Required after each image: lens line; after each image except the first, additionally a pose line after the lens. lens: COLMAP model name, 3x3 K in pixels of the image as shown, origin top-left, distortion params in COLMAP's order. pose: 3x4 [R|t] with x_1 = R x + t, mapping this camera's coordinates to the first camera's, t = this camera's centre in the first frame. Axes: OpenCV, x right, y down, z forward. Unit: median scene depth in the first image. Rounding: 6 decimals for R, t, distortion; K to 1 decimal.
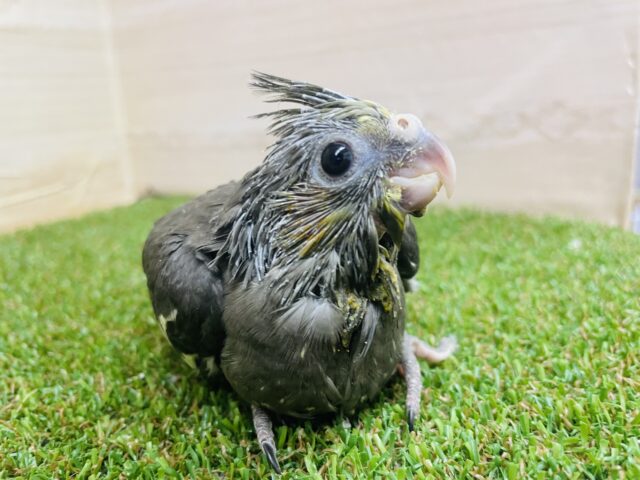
lens RADIAL K [[485.6, 0, 318.6], [0, 485.6, 236.1], [0, 0, 1]] dist [-0.046242, -0.015954]
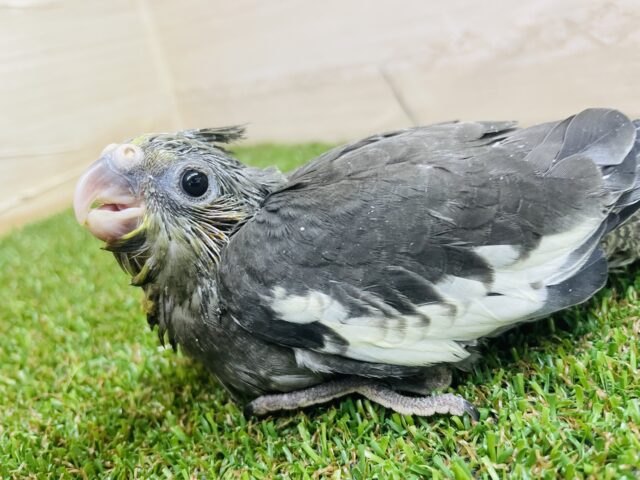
lens RADIAL K [[485.6, 0, 321.1], [0, 485.6, 242.6], [0, 0, 1]] dist [-0.046242, -0.015954]
pose [[0.983861, -0.086853, -0.156444, 0.178673], [0.109738, 0.983452, 0.144150, -0.063590], [0.141335, -0.158991, 0.977111, 0.032082]]
